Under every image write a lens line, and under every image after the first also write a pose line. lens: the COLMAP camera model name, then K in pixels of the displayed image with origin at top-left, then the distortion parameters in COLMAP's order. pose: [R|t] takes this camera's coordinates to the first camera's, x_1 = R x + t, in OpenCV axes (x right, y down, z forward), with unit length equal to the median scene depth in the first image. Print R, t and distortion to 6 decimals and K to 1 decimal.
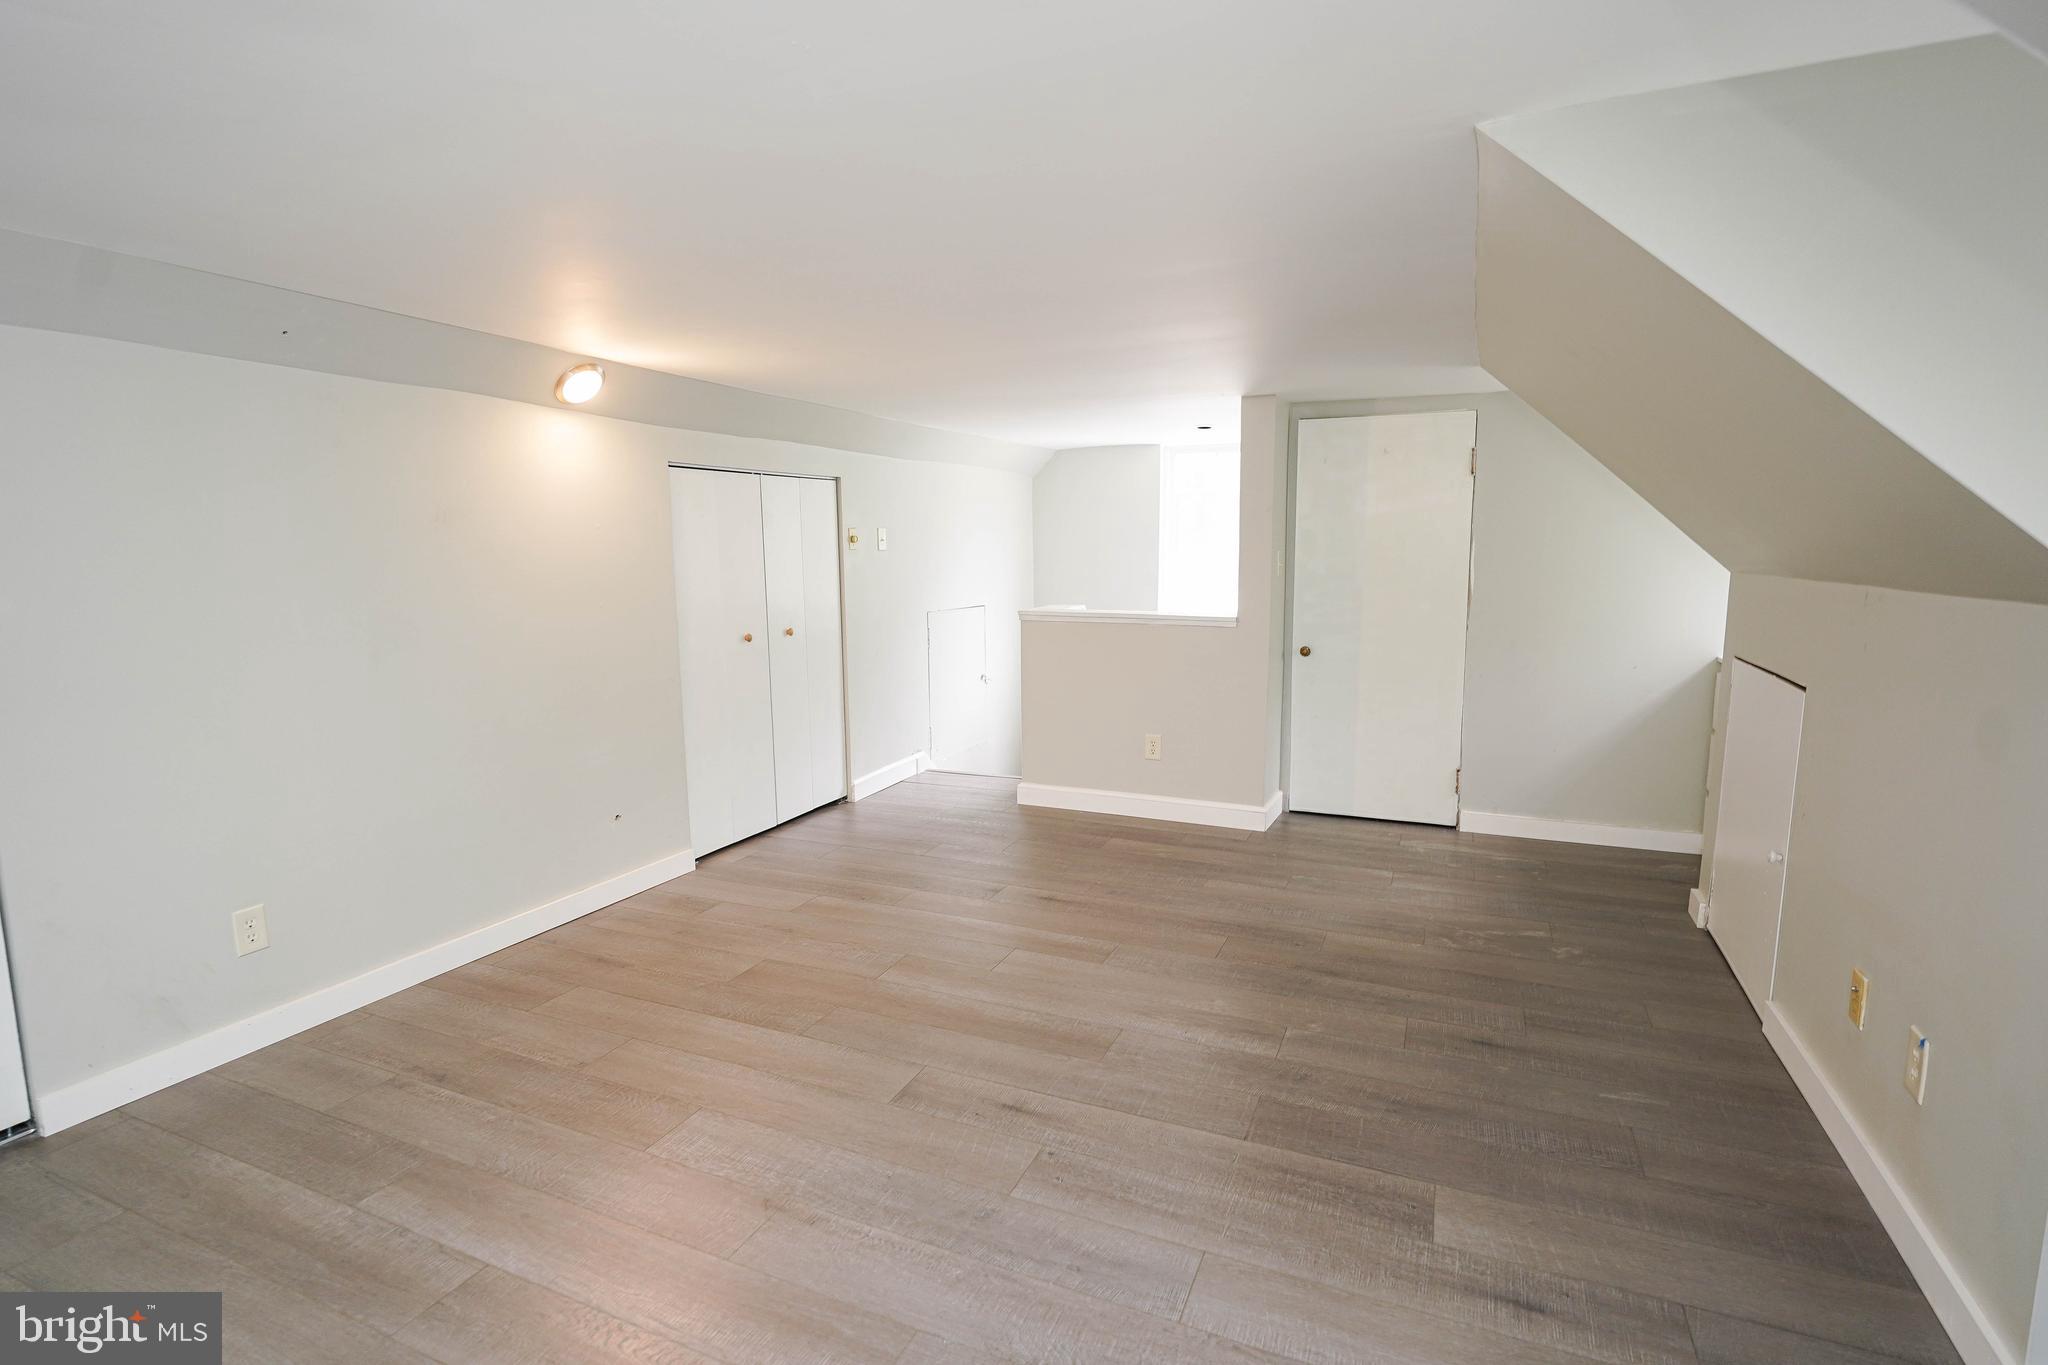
lens RADIAL K [[997.1, 0, 1024.0], [0, 997.1, 682.5], [0, 0, 1]] dist [0.001473, 0.000137]
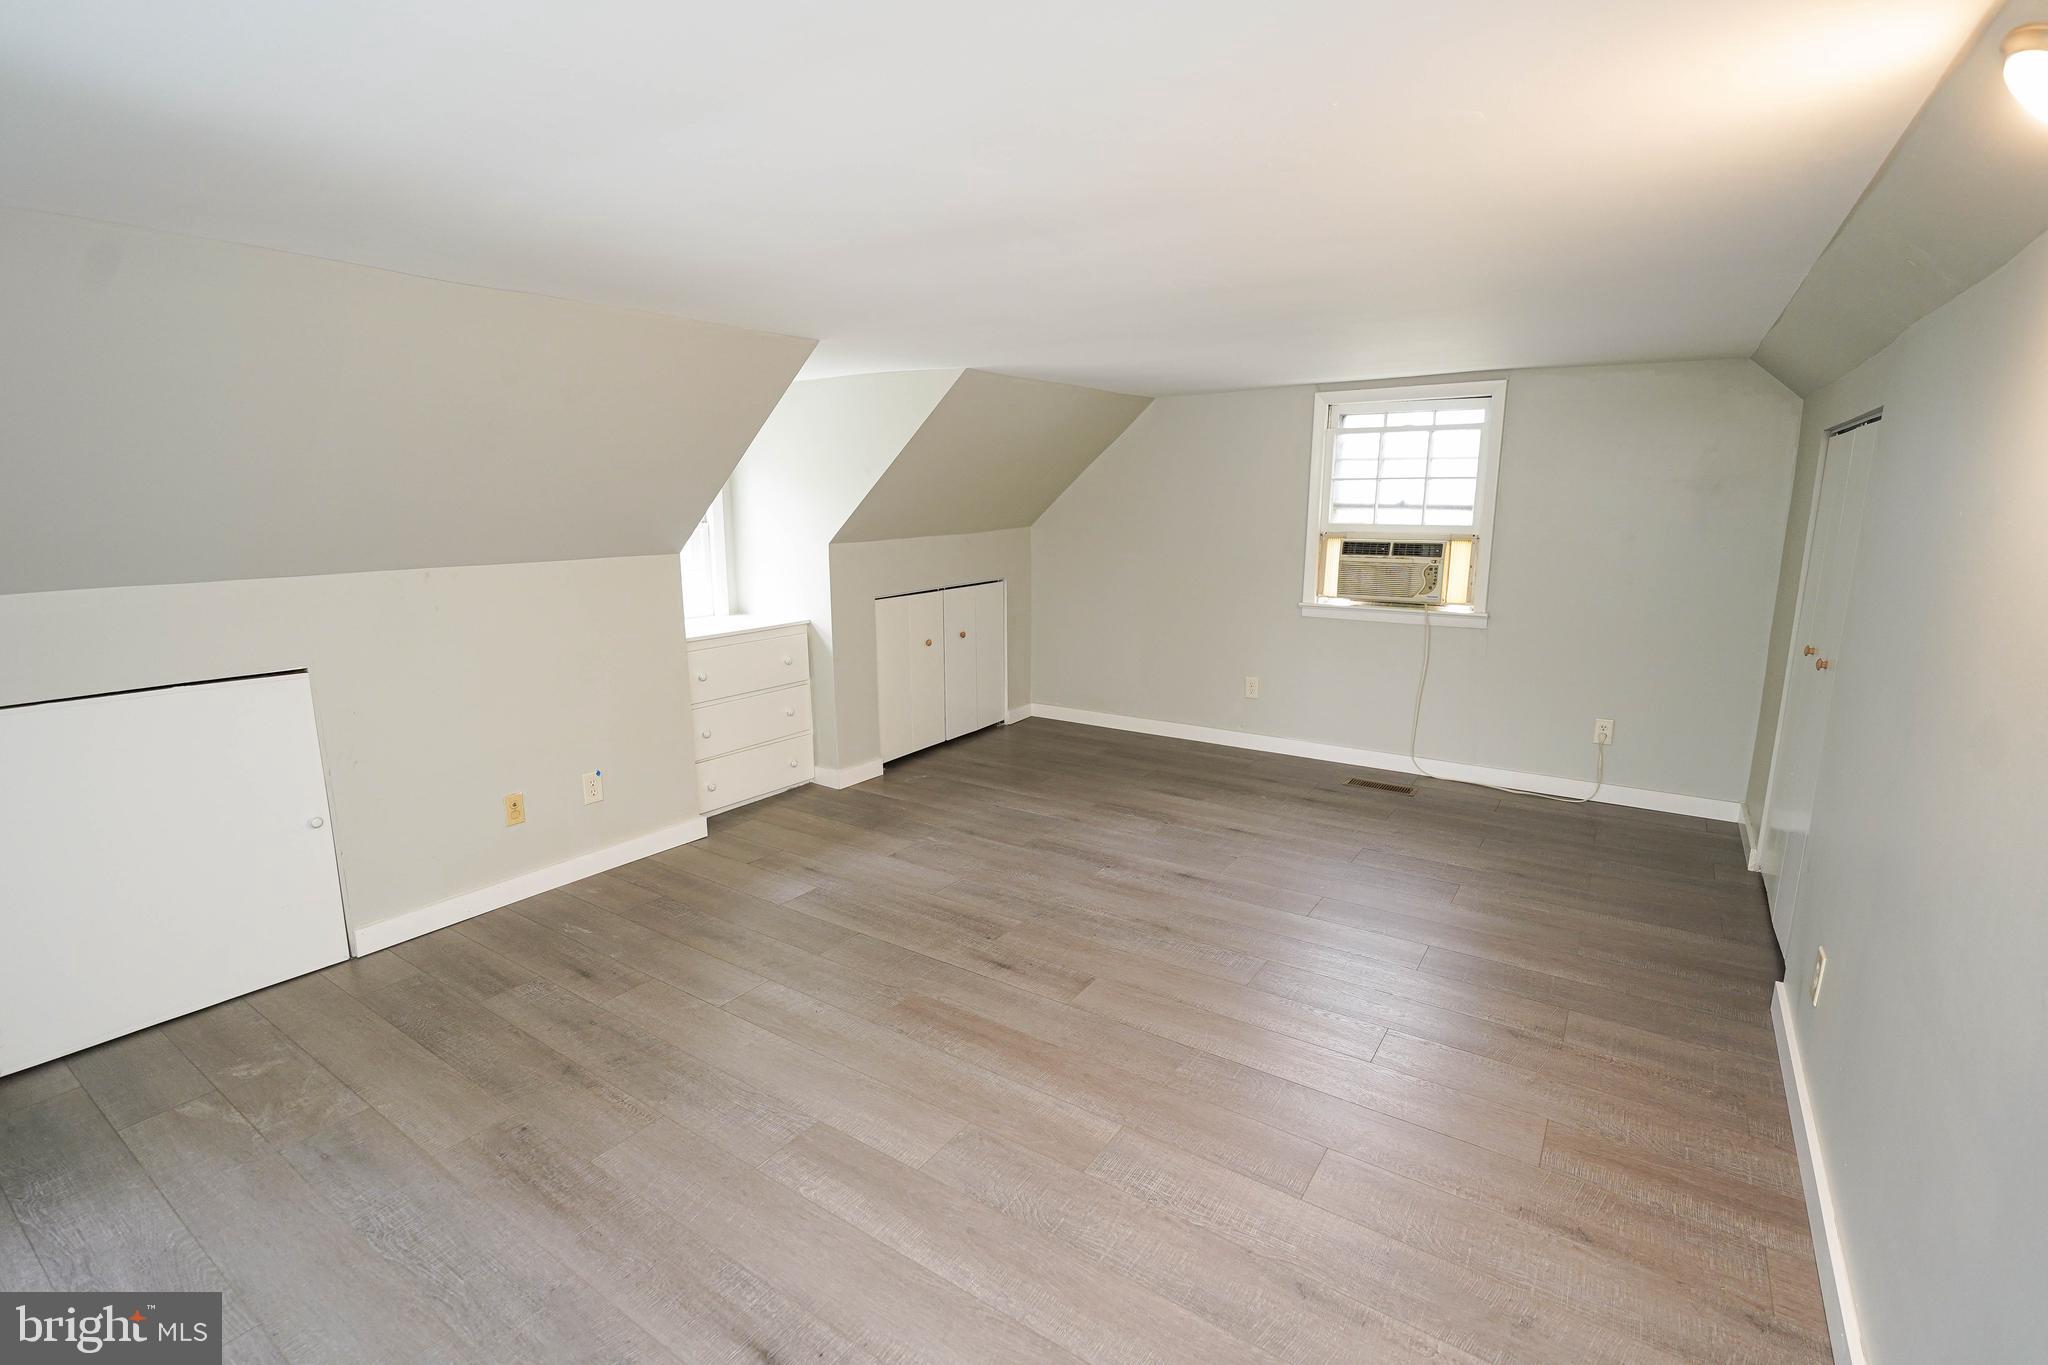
lens RADIAL K [[936.4, 0, 1024.0], [0, 936.4, 682.5], [0, 0, 1]] dist [-0.001542, -0.000180]
pose [[-0.983532, -0.023150, 0.179243, -0.231071], [0.036154, 0.946513, 0.320633, -0.295865], [-0.177078, 0.321833, -0.930090, 1.862954]]
